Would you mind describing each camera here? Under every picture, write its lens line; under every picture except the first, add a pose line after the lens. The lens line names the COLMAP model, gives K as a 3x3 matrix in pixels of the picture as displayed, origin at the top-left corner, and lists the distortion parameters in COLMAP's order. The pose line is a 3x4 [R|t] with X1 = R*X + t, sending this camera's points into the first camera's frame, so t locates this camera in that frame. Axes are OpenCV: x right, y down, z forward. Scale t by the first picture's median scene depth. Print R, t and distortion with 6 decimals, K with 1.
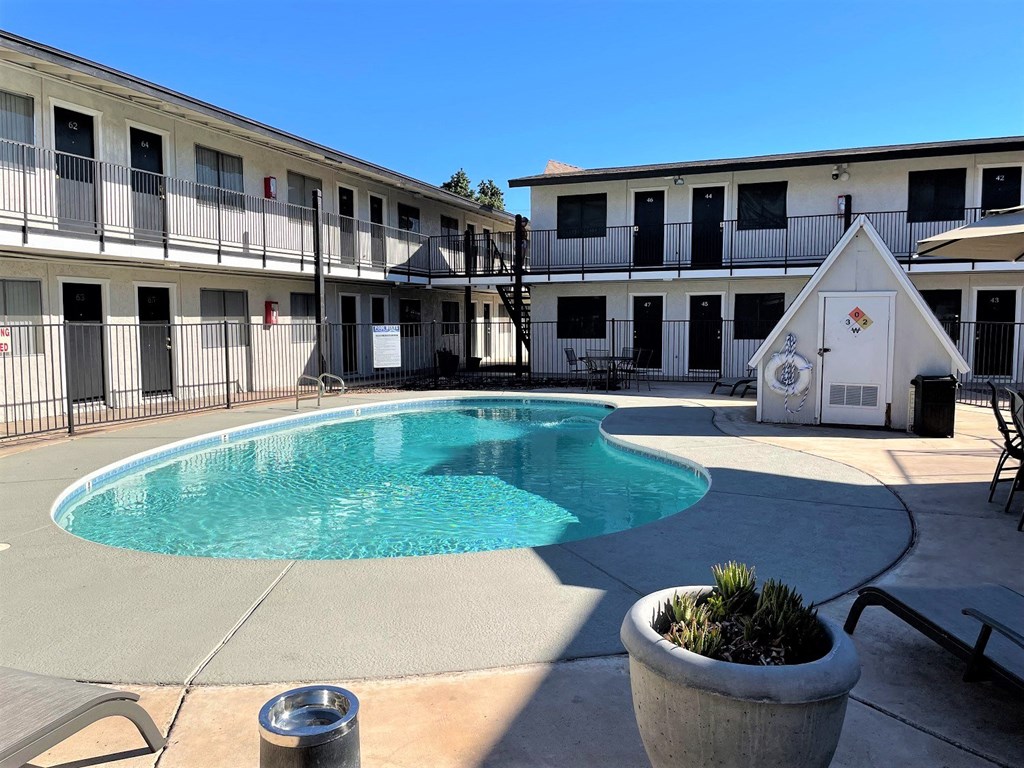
lens RADIAL K [[789.7, 0, 512.0], [0, 789.7, 384.0], [0, 0, 1]] dist [0.097108, -0.152363]
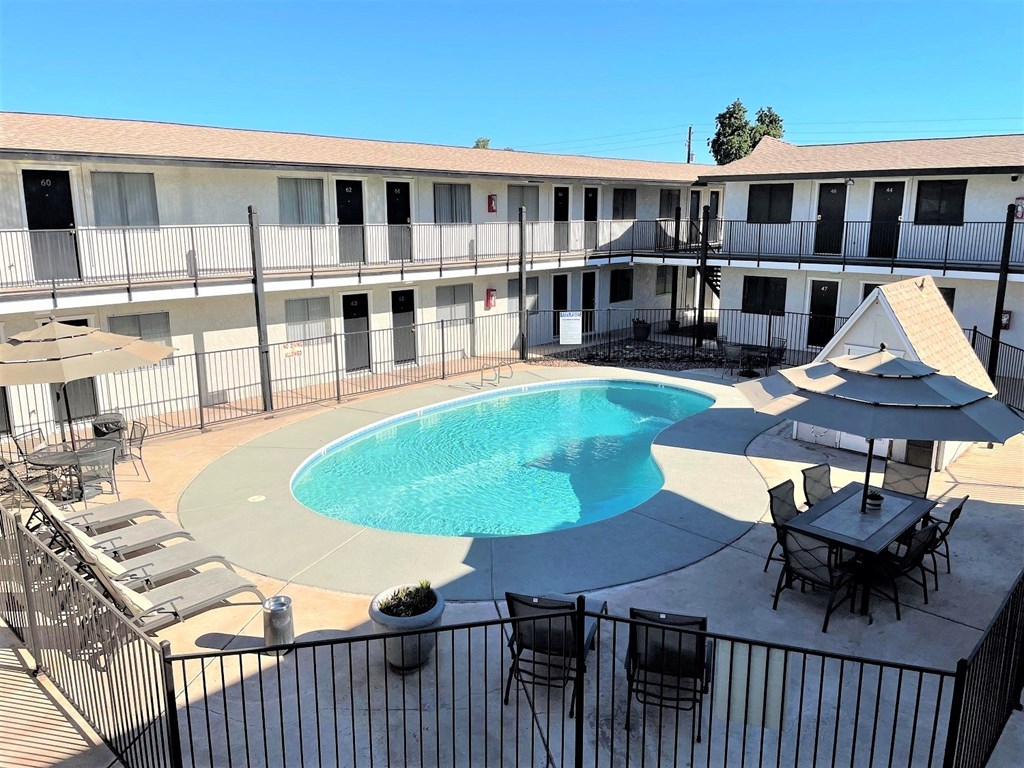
lens RADIAL K [[789.7, 0, 512.0], [0, 789.7, 384.0], [0, 0, 1]] dist [0.097108, -0.152363]
pose [[0.920917, 0.086488, -0.380041, 0.250734], [-0.033888, 0.989144, 0.142988, -0.138916], [0.388282, -0.118801, 0.913851, -0.218536]]
